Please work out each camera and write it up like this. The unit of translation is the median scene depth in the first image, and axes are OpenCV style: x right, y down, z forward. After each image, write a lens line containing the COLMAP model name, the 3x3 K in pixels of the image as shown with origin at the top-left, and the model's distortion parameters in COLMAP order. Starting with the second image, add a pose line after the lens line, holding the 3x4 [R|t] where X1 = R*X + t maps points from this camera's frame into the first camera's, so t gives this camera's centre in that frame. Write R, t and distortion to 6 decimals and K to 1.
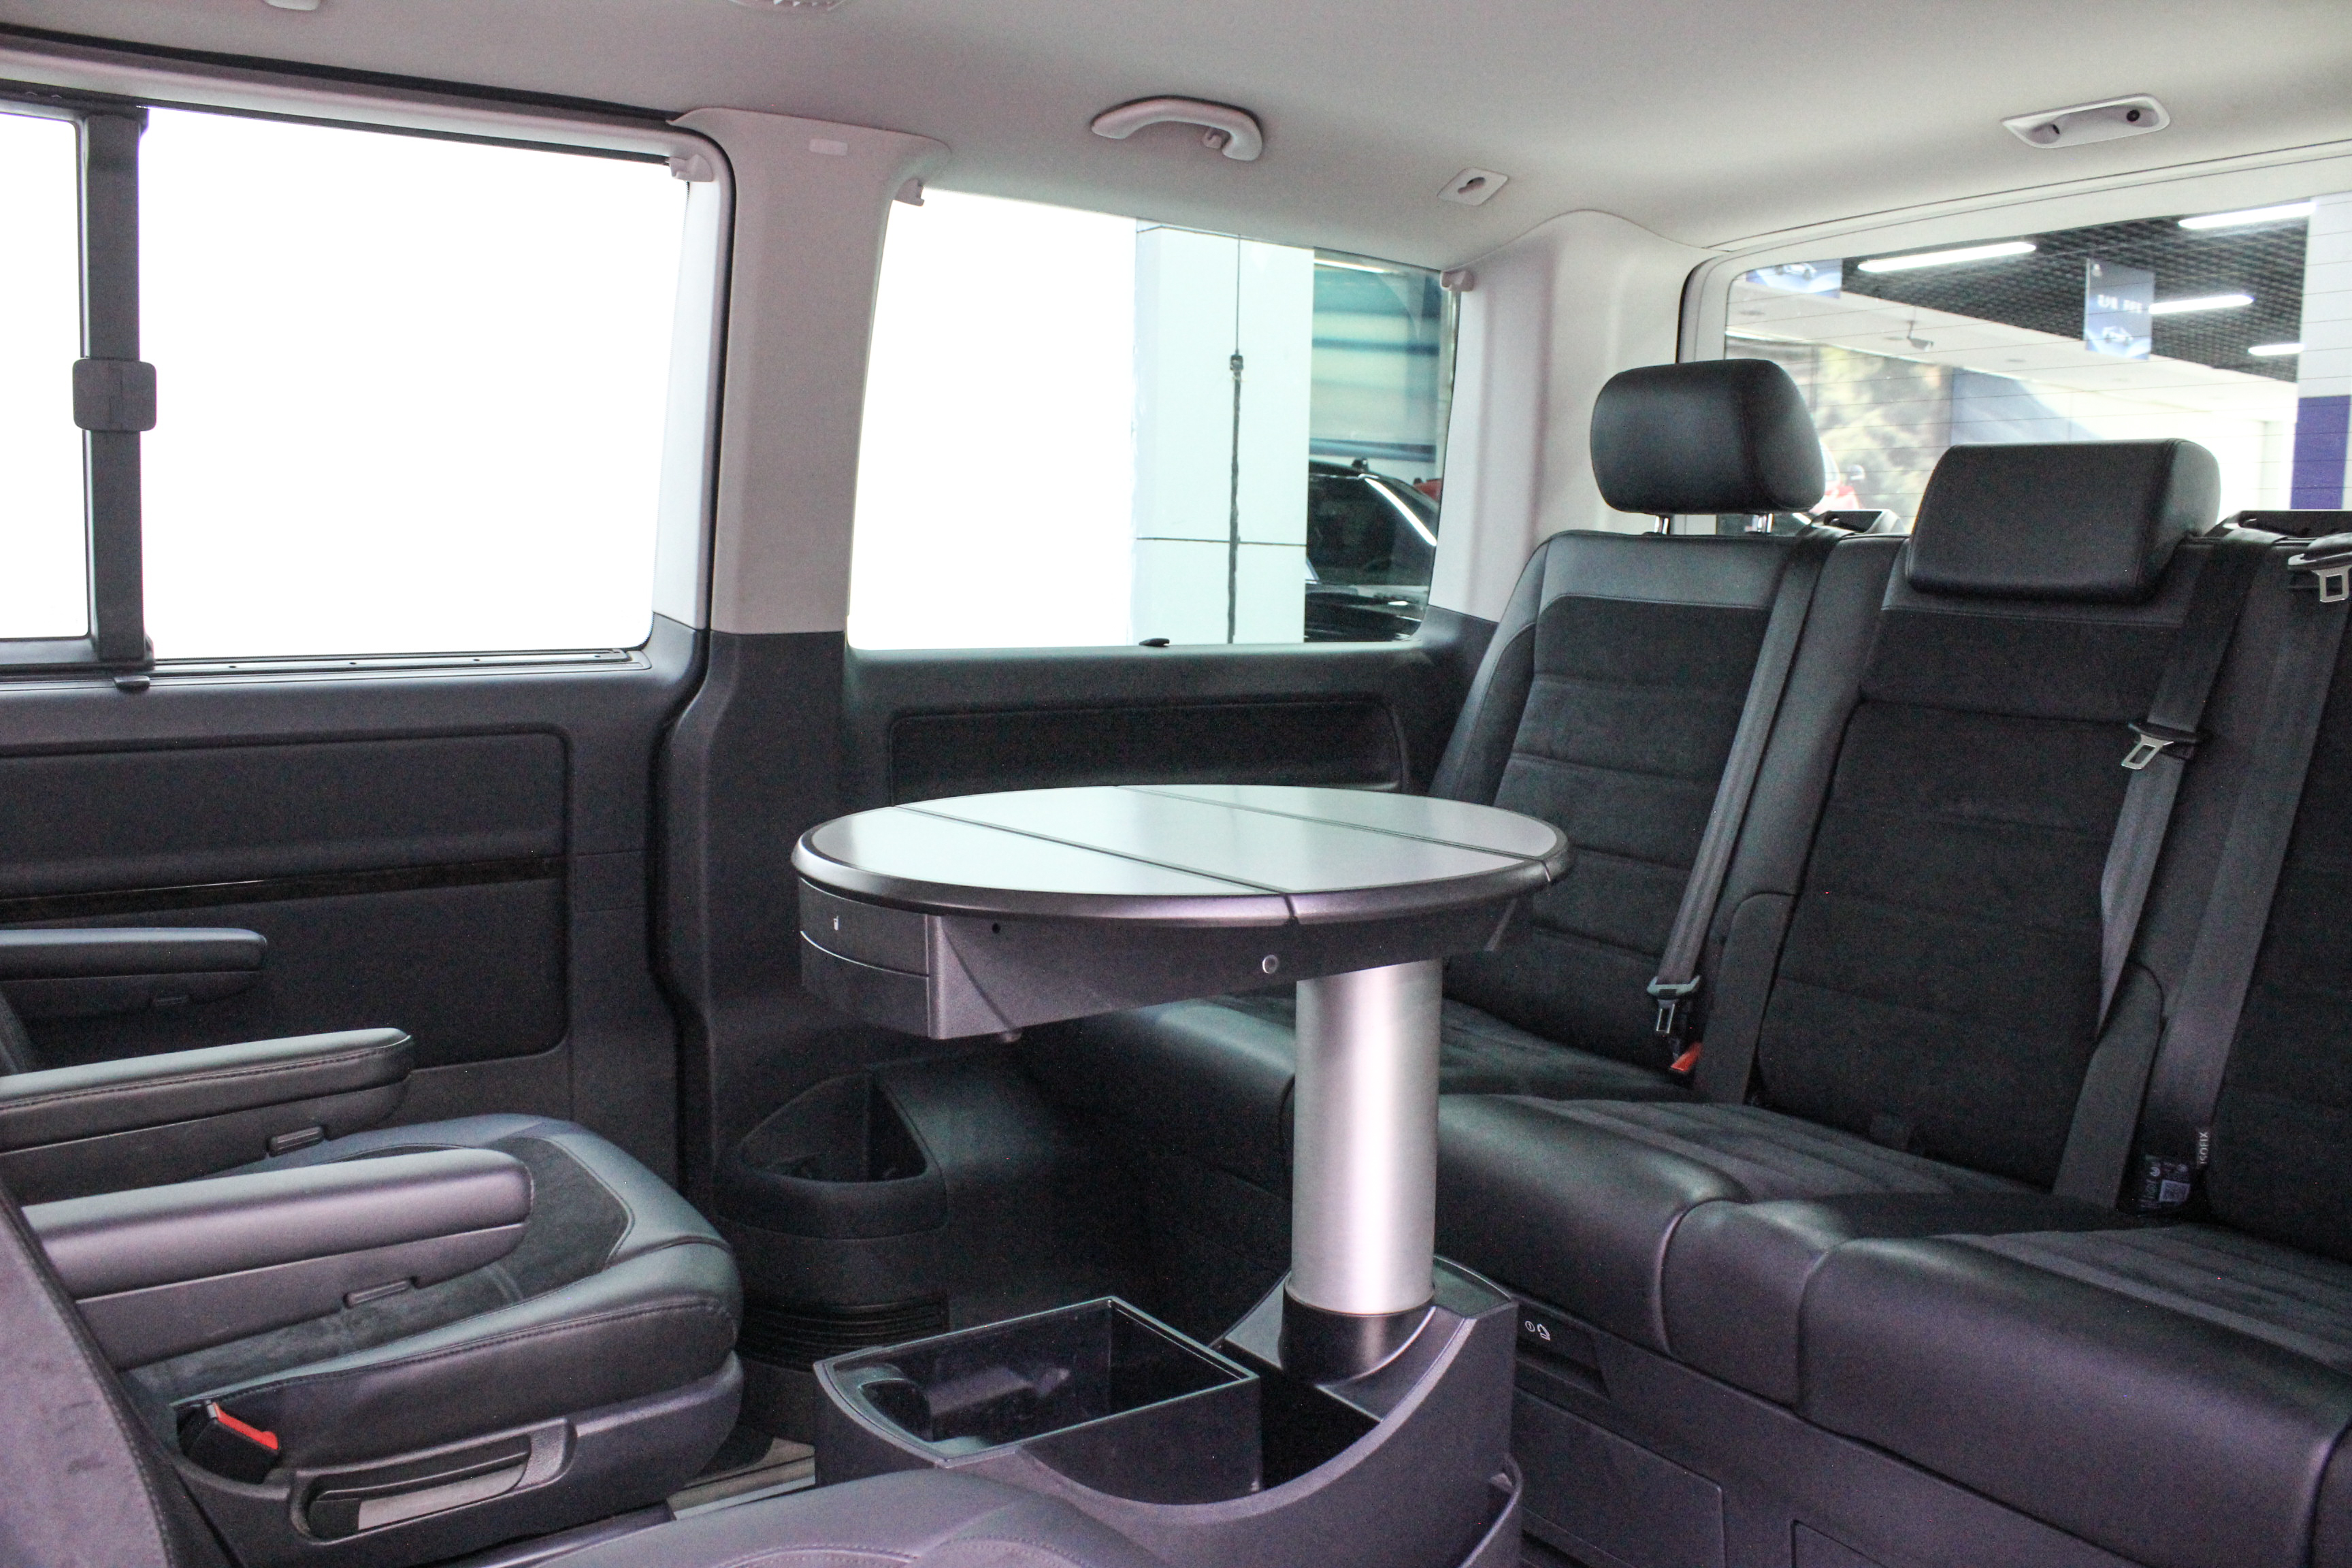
lens RADIAL K [[1900.4, 0, 1189.4], [0, 1900.4, 791.9], [0, 0, 1]] dist [-0.110459, 0.056180]
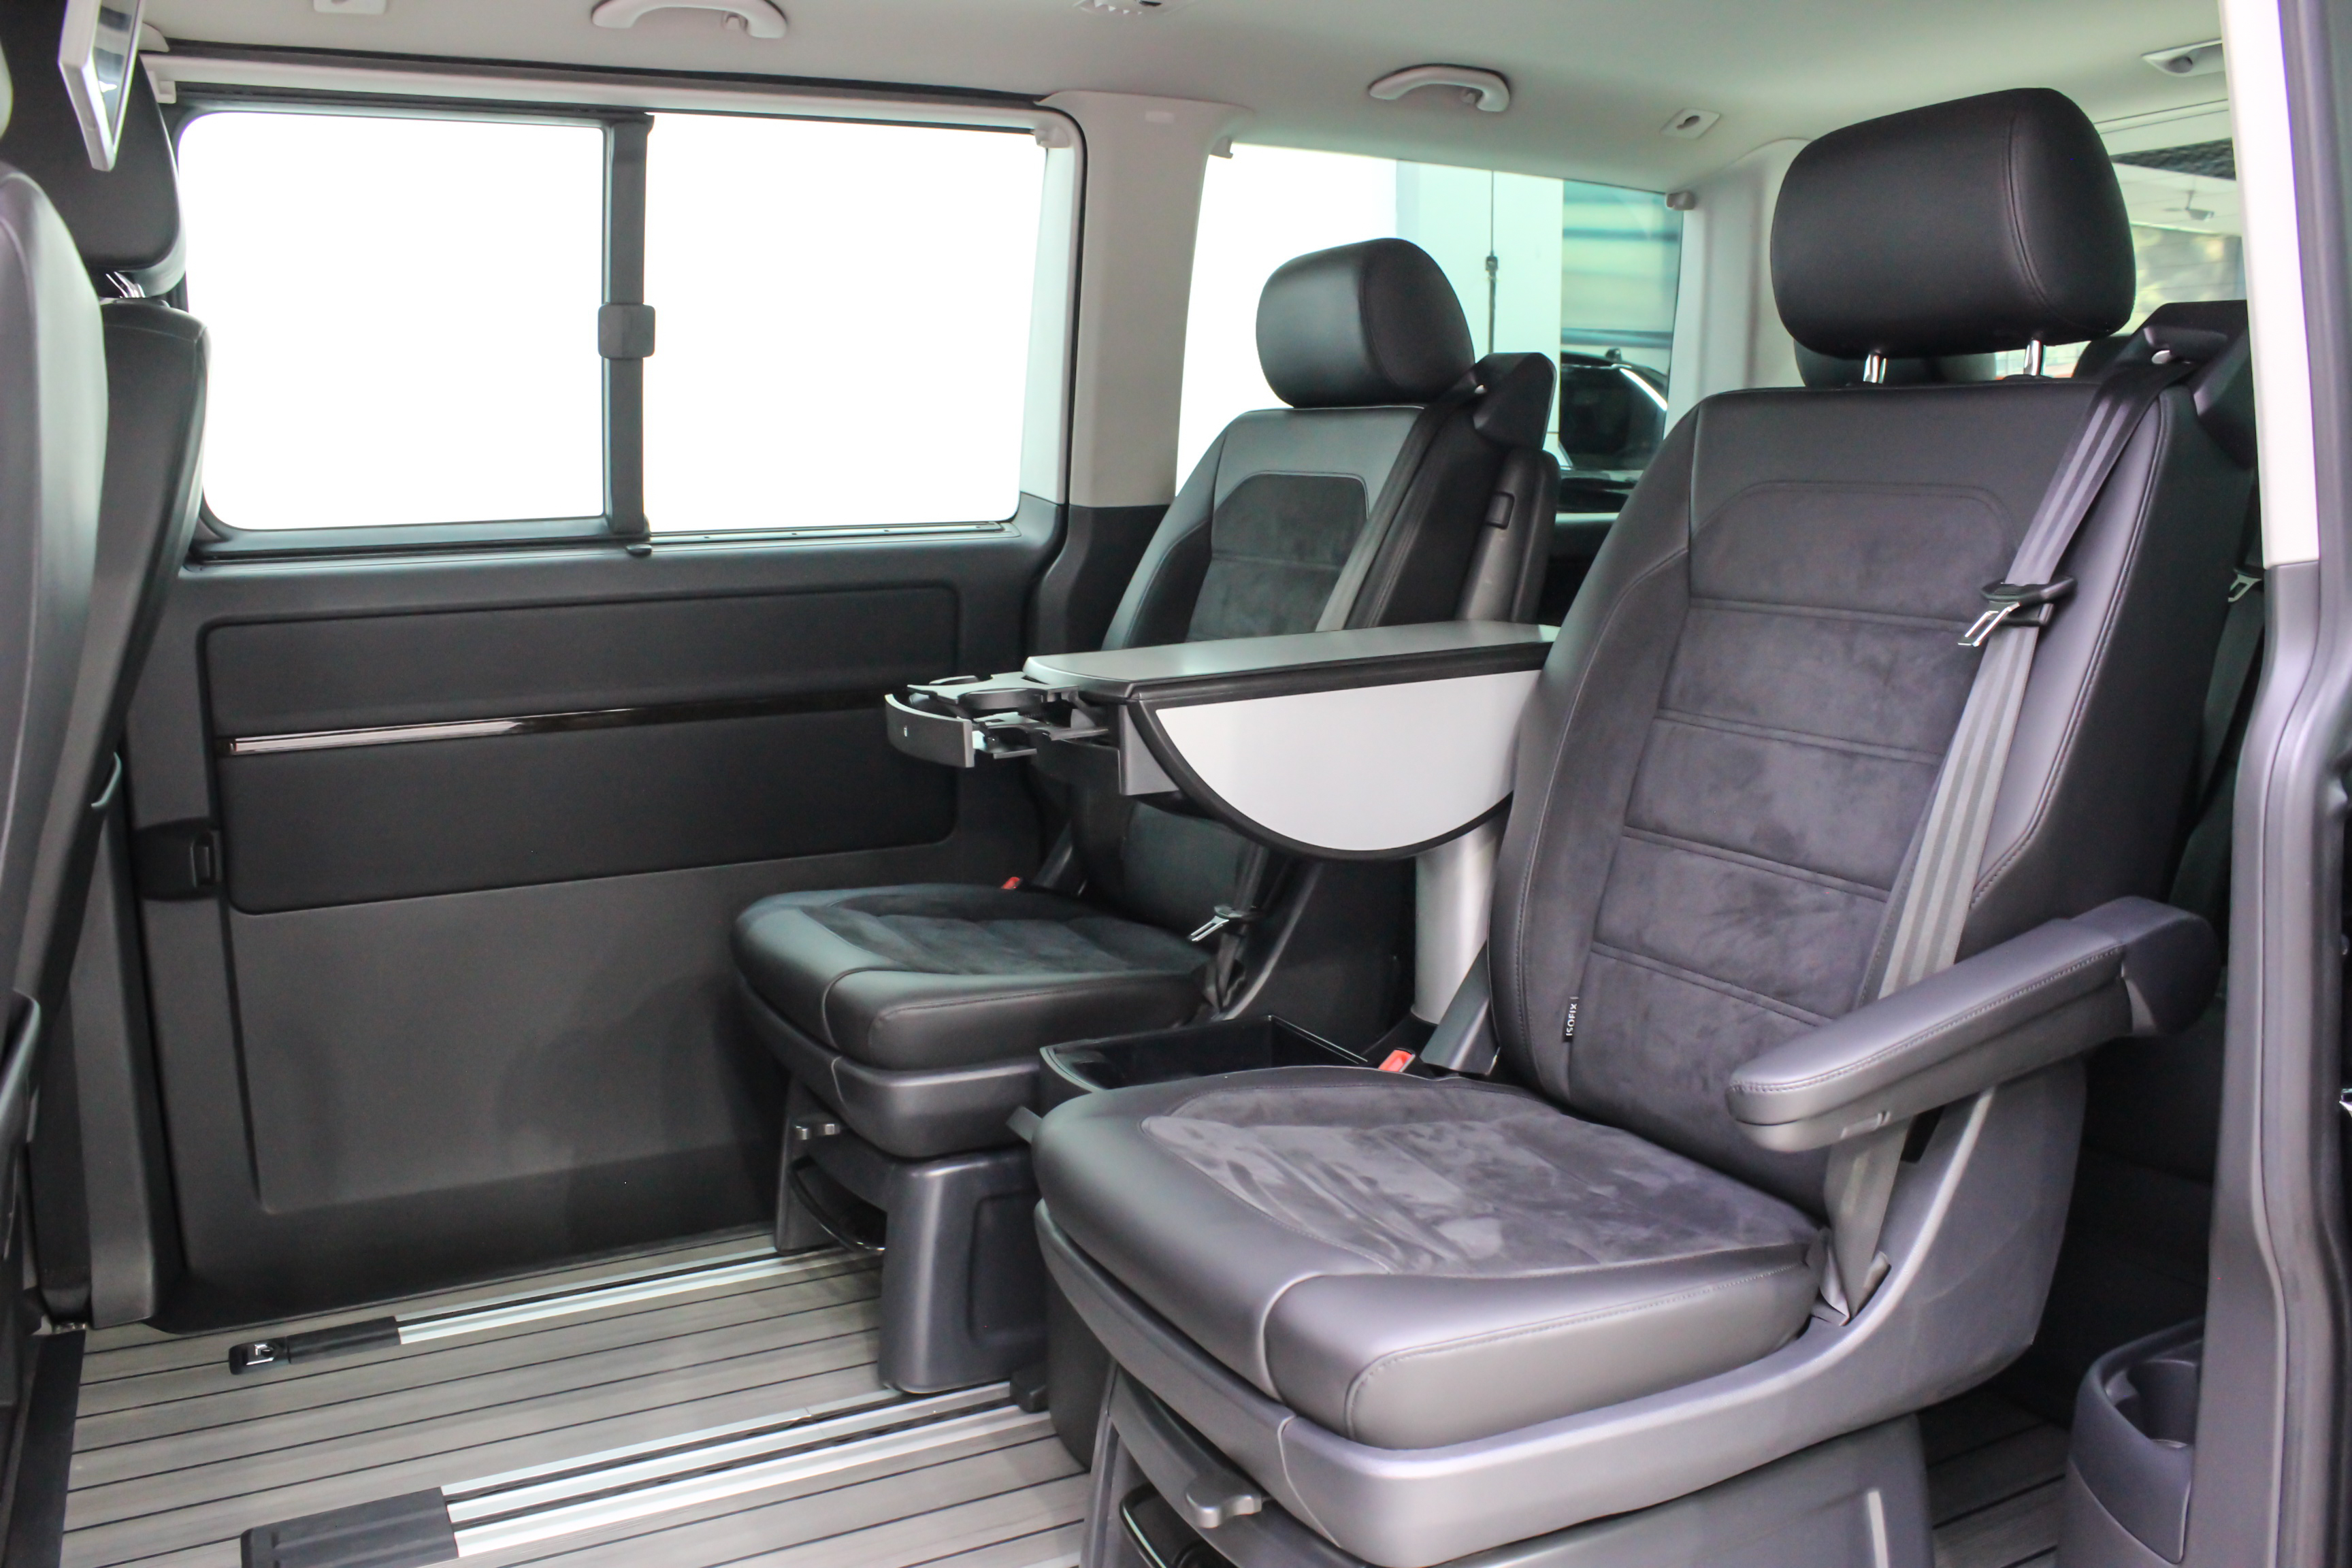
lens RADIAL K [[1900.4, 0, 1159.3], [0, 1900.4, 788.4], [0, 0, 1]] dist [-0.110459, 0.056180]
pose [[0.988780, 0.004968, -0.149297, -0.002863], [0.002930, 0.998610, 0.052631, 0.037858], [0.149351, -0.052478, 0.987391, -0.259082]]
